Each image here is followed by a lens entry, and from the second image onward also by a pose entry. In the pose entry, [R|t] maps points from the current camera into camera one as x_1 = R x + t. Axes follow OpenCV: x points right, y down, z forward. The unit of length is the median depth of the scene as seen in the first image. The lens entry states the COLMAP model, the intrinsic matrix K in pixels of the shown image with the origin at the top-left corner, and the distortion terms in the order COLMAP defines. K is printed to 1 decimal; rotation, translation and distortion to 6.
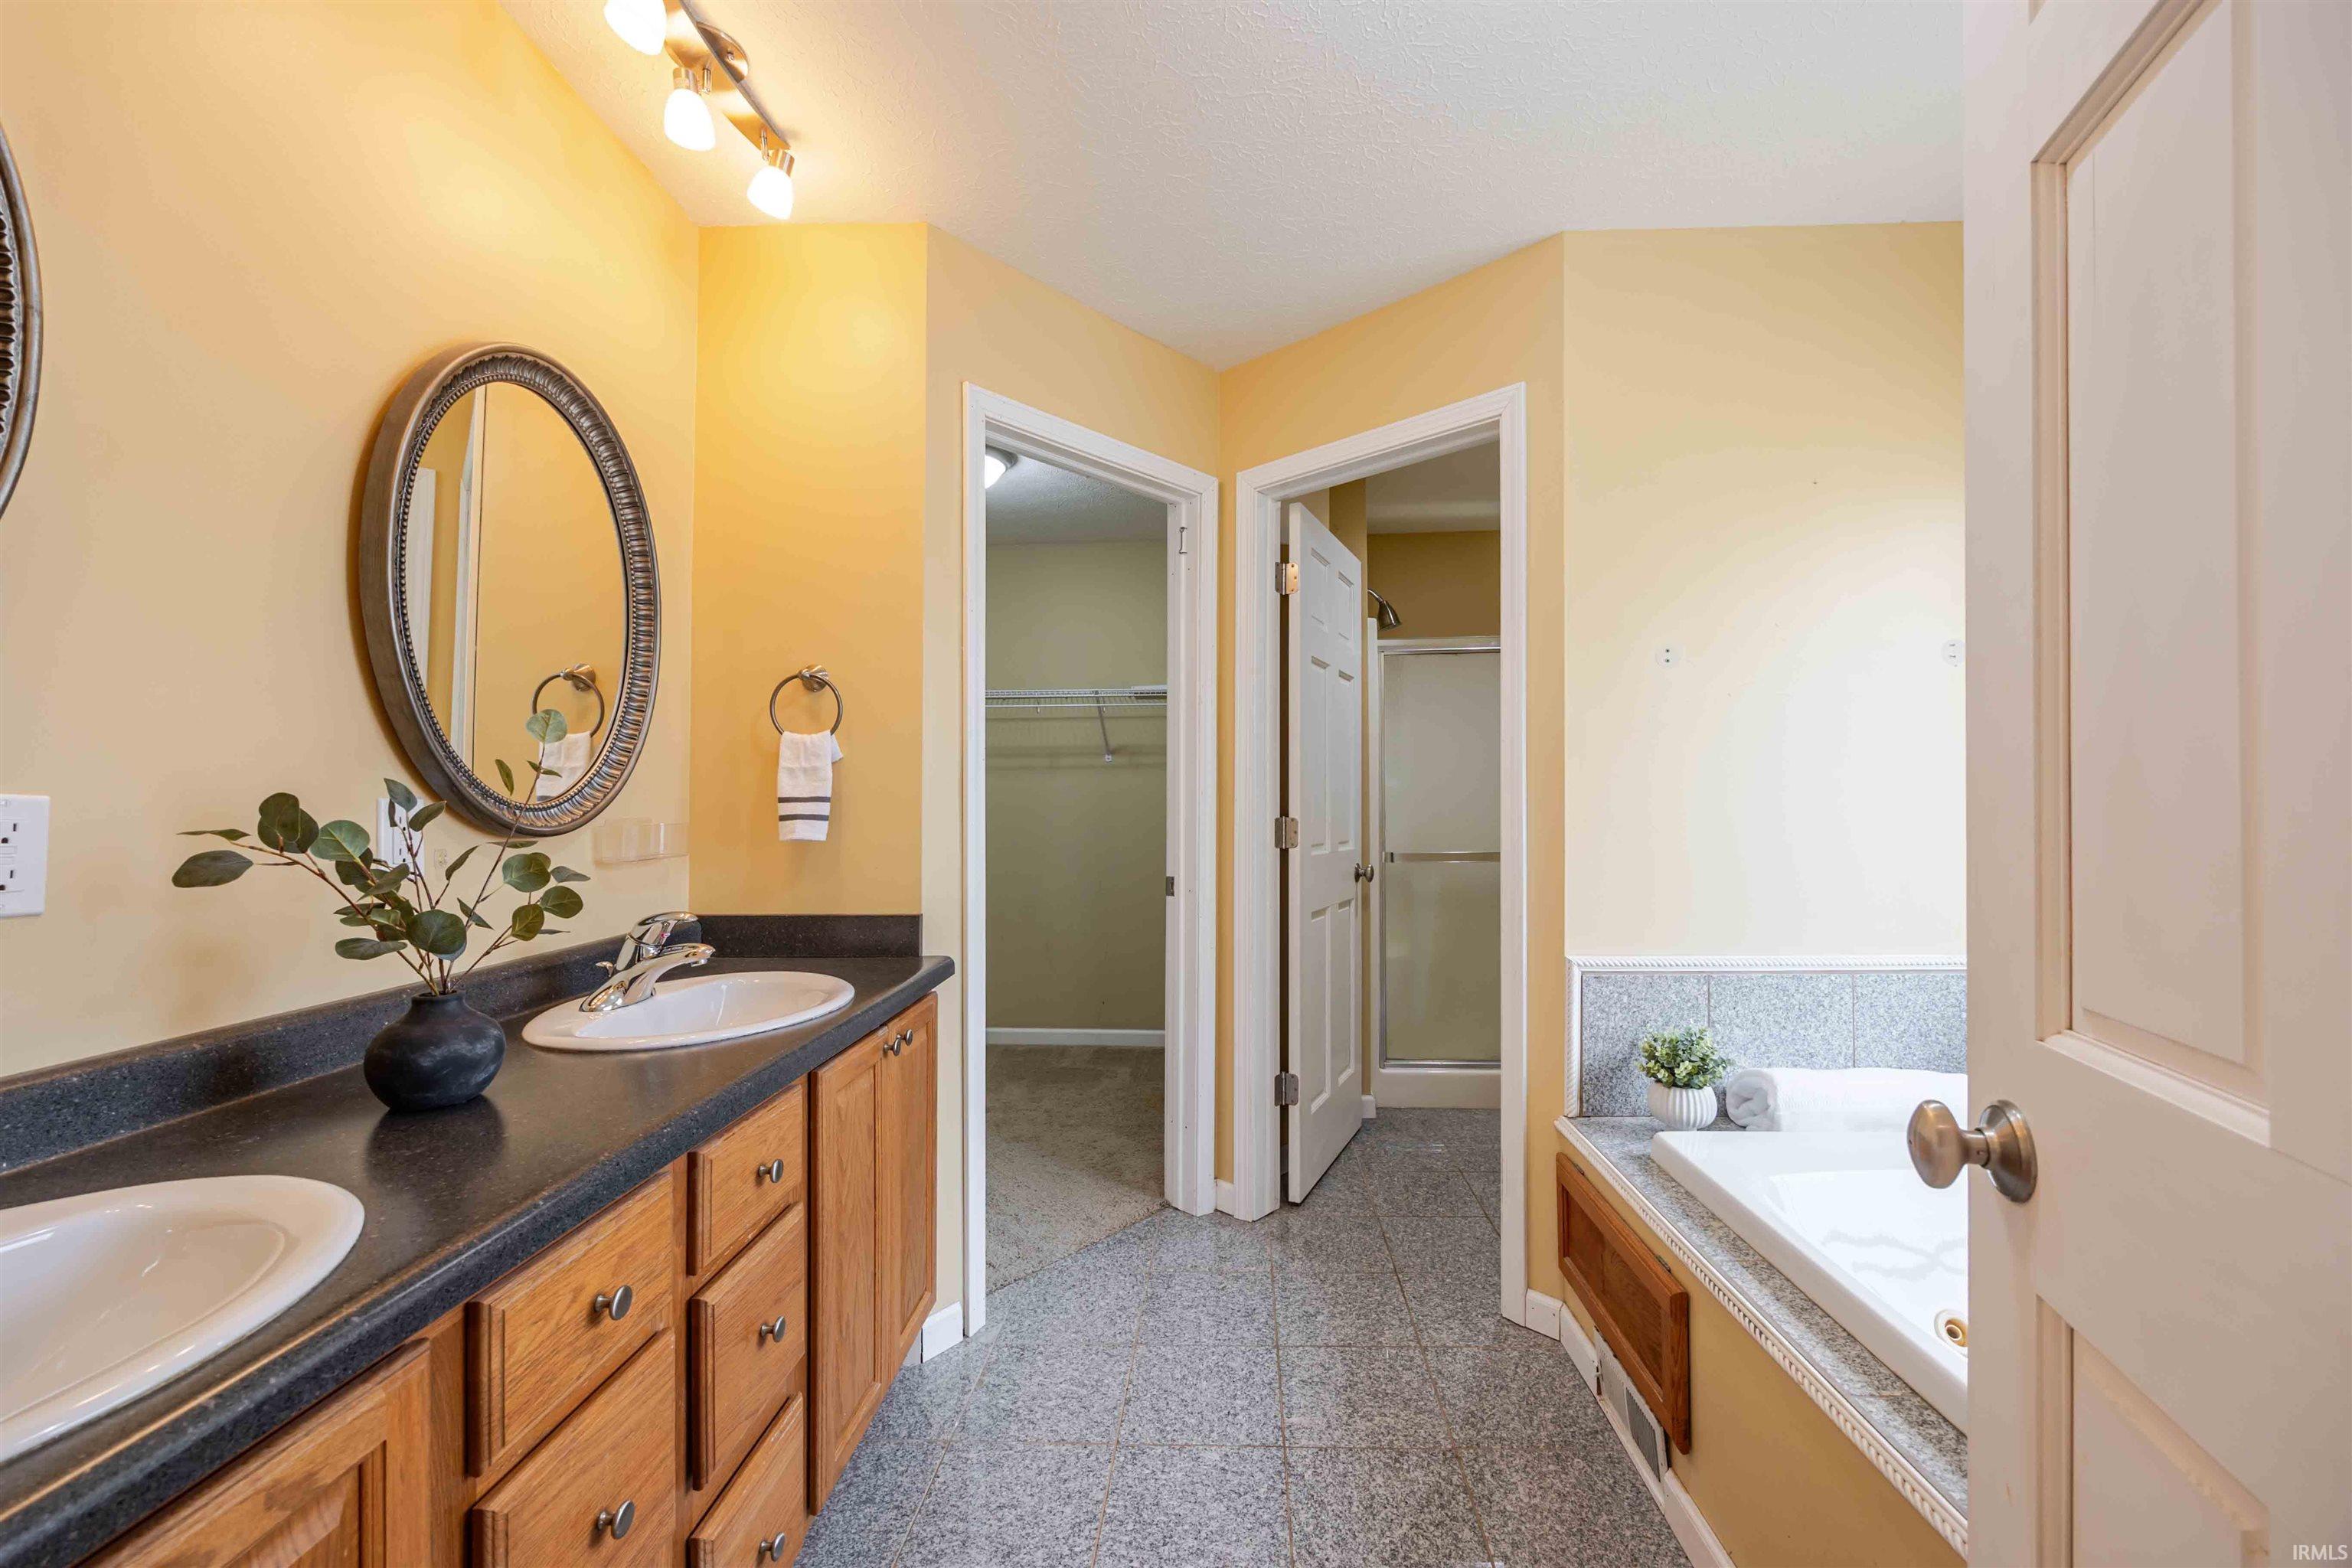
lens RADIAL K [[937.1, 0, 1176.0], [0, 937.1, 784.0], [0, 0, 1]] dist [-0.000609, -0.000010]
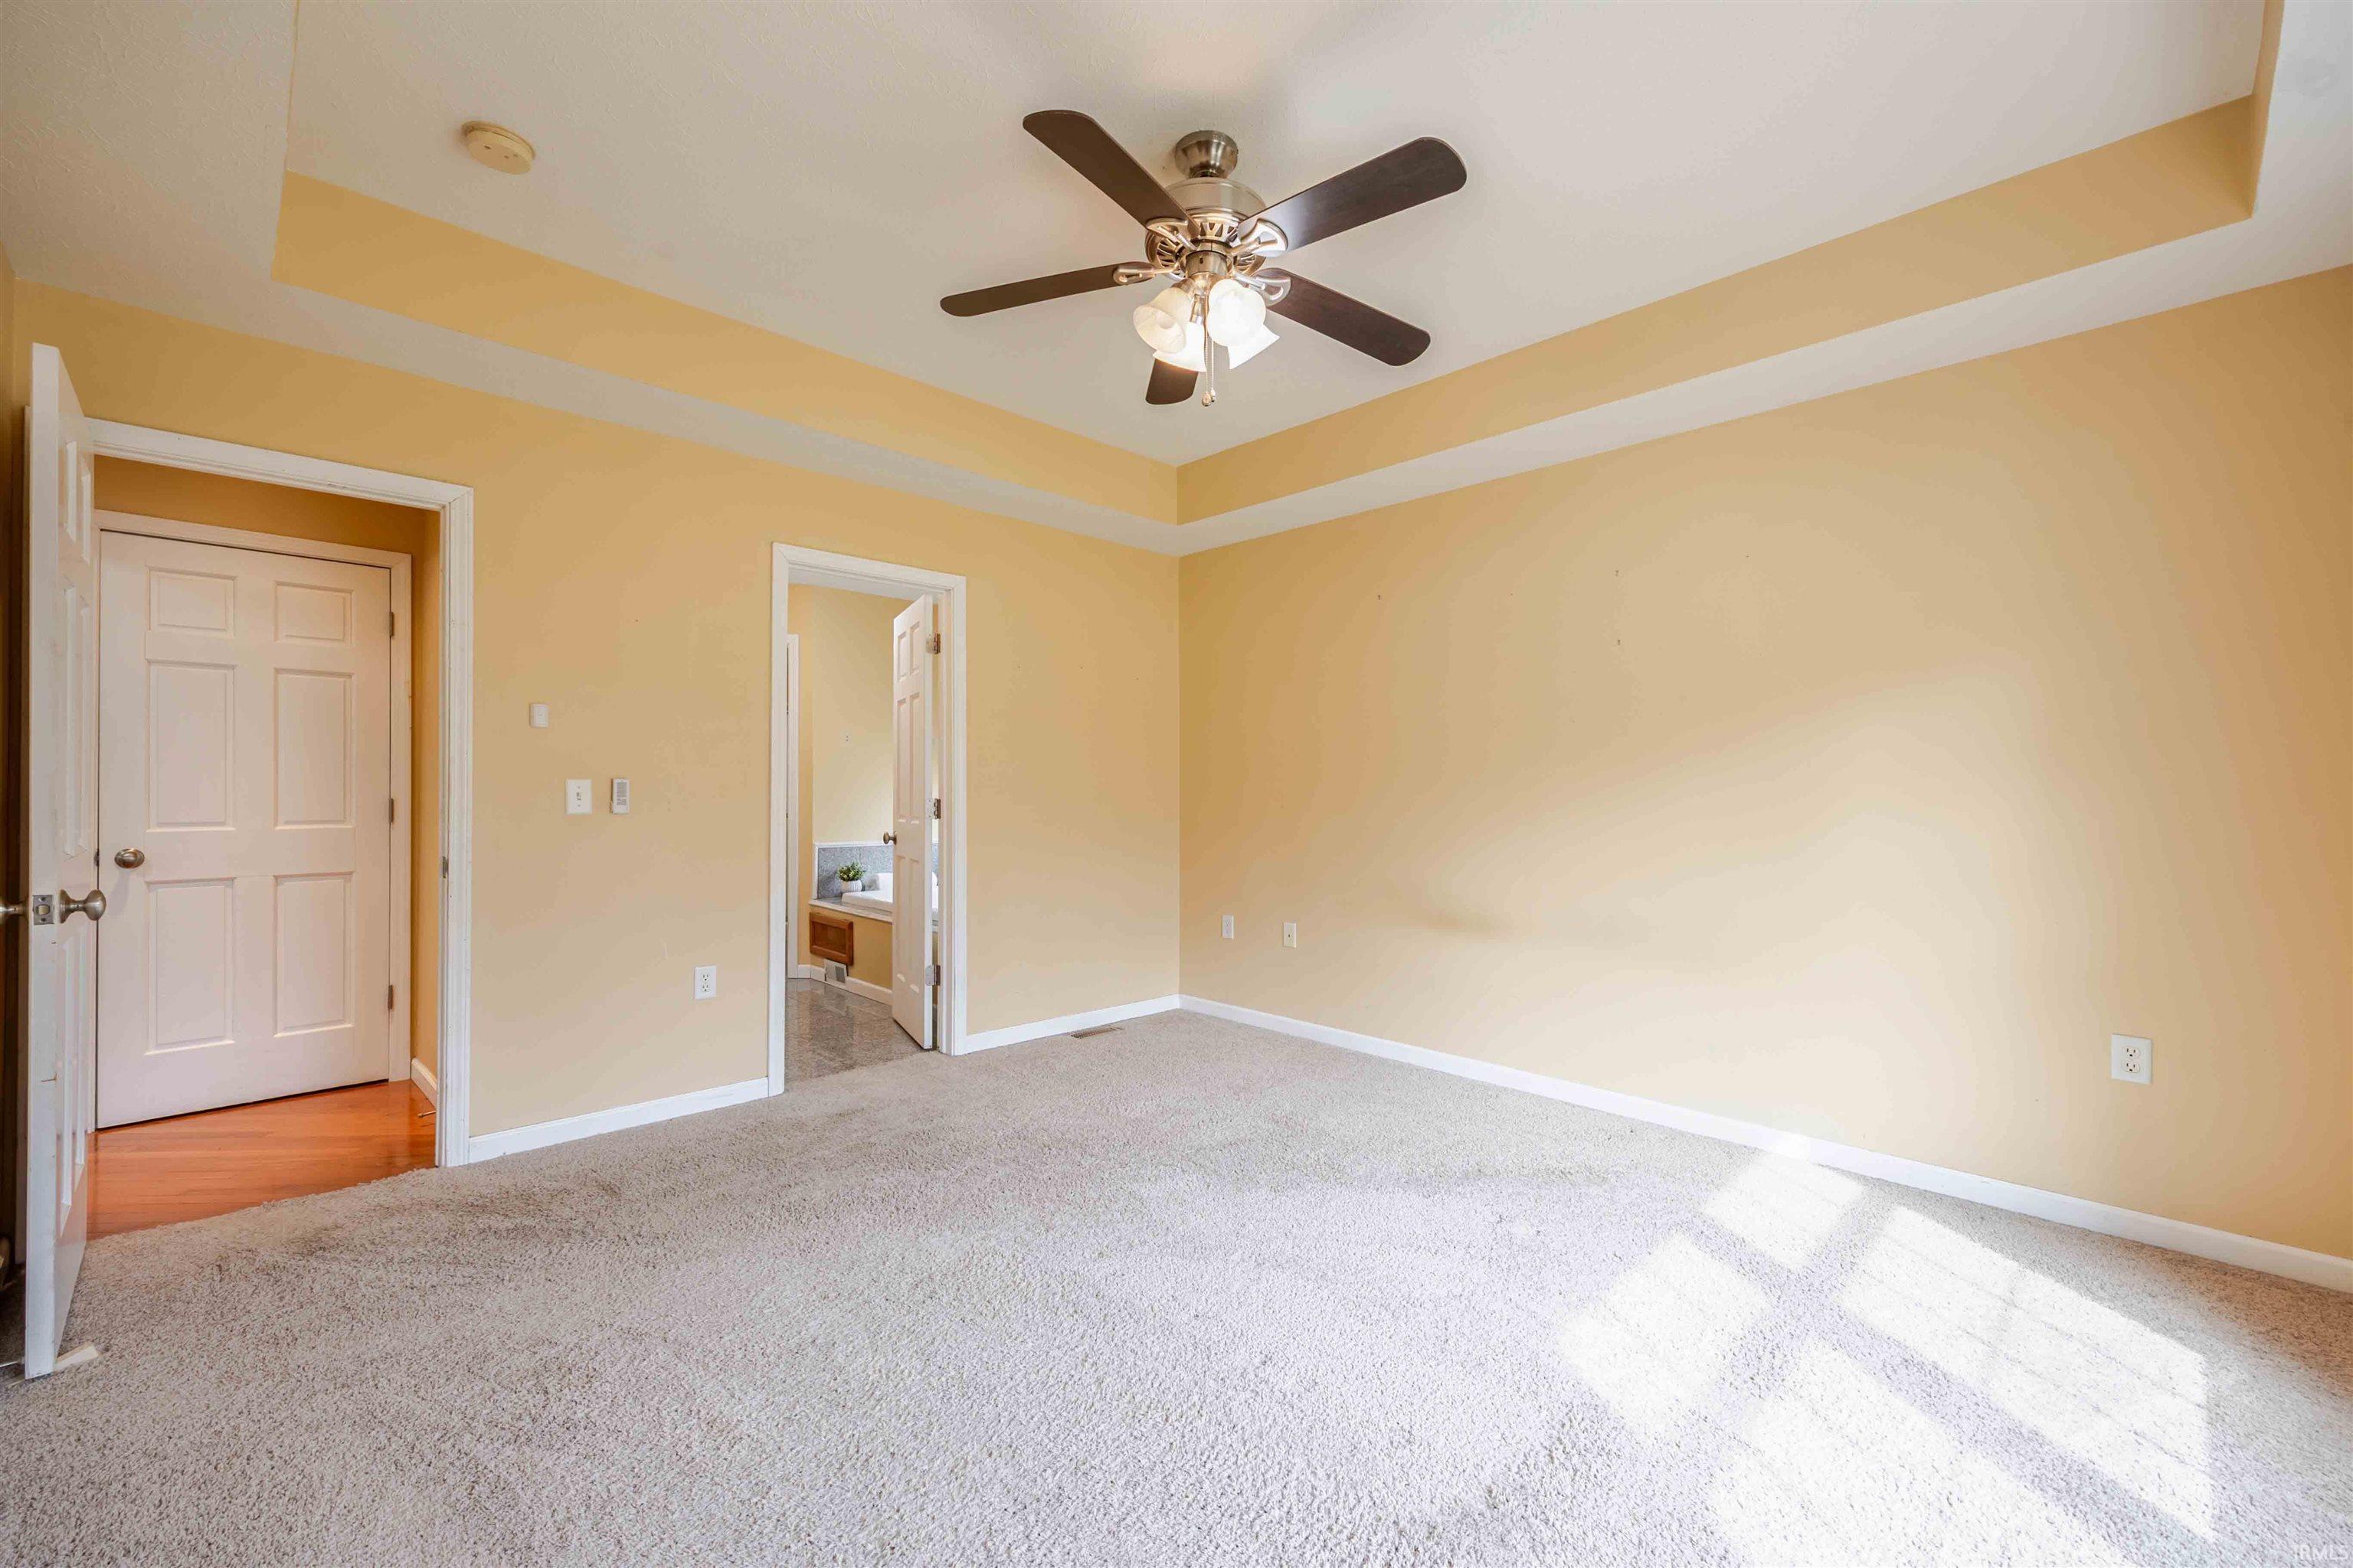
lens RADIAL K [[937.6, 0, 1176.5], [0, 937.6, 784.0], [0, 0, 1]] dist [-0.000609, -0.000010]
pose [[0.680527, -0.003808, 0.732713, -0.949014], [-0.001731, 0.999975, 0.006804, -0.012536], [-0.732721, -0.005899, 0.680503, -1.803831]]
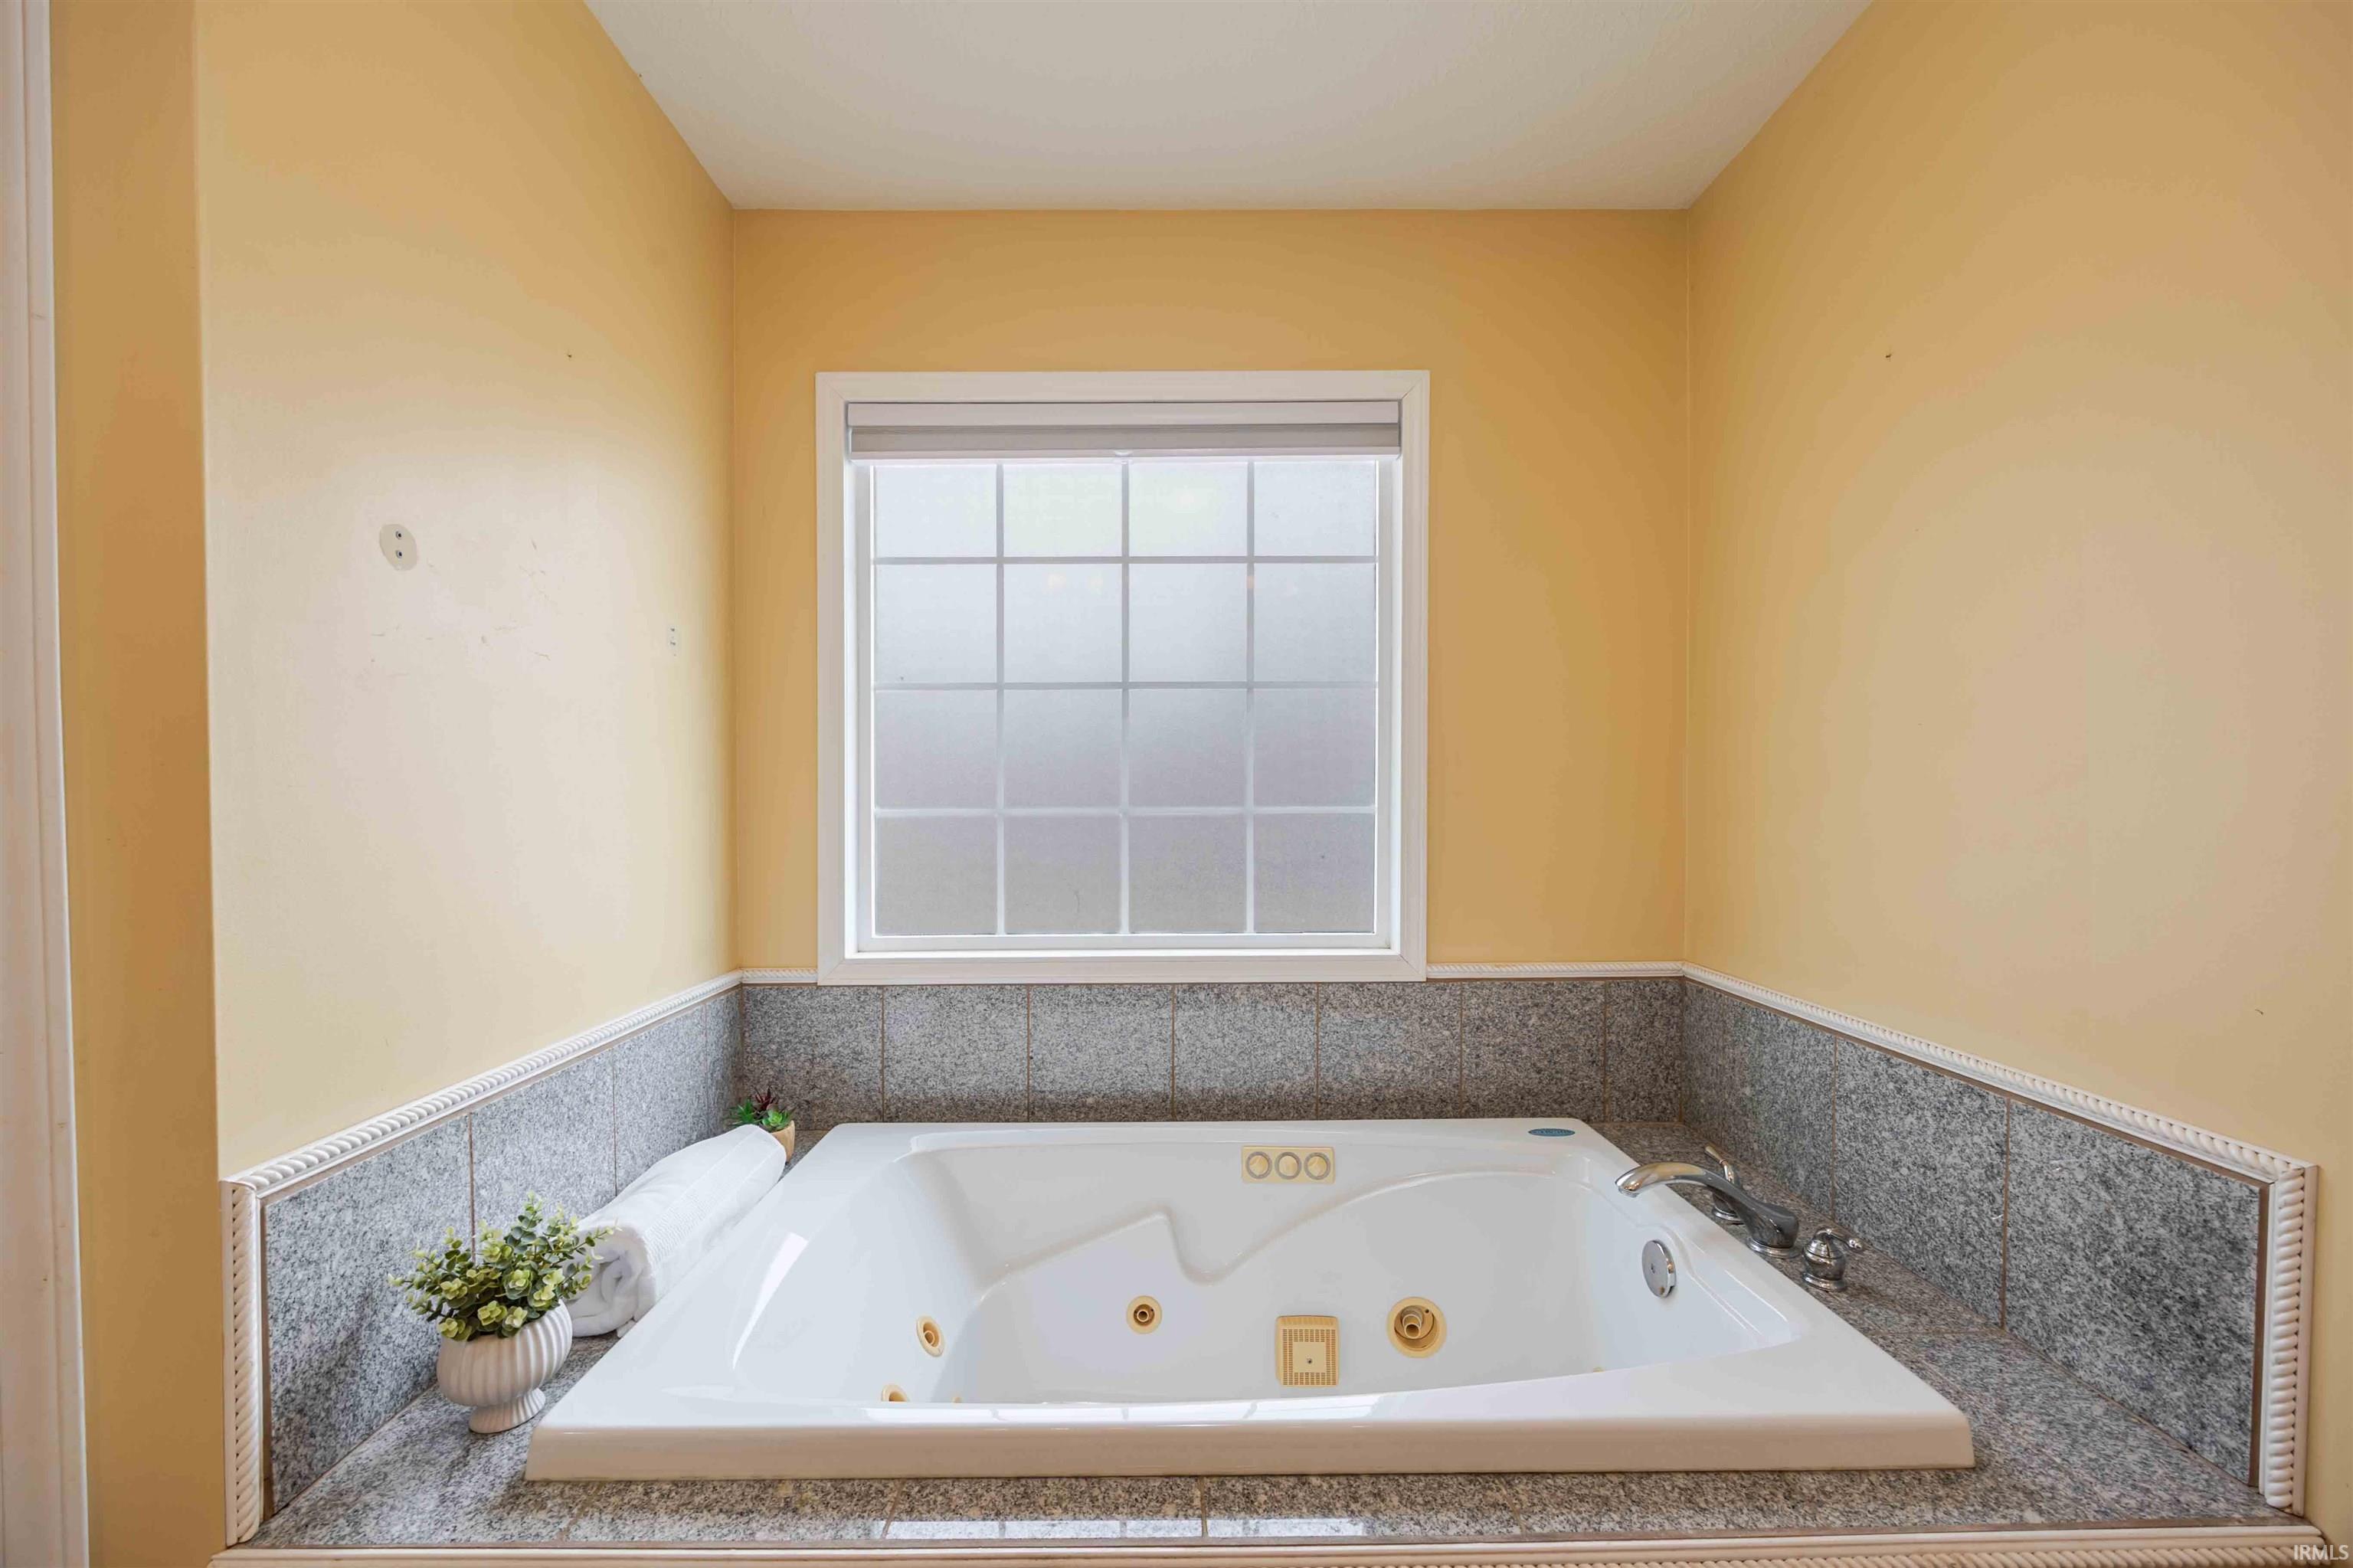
lens RADIAL K [[916.4, 0, 1173.3], [0, 916.4, 823.2], [0, 0, 1]] dist [-0.000570, -0.000127]
pose [[-0.073157, -0.017405, 0.997169, -0.034208], [-0.005567, 0.999839, 0.017043, 0.010706], [-0.997305, -0.004305, -0.073242, 0.622693]]
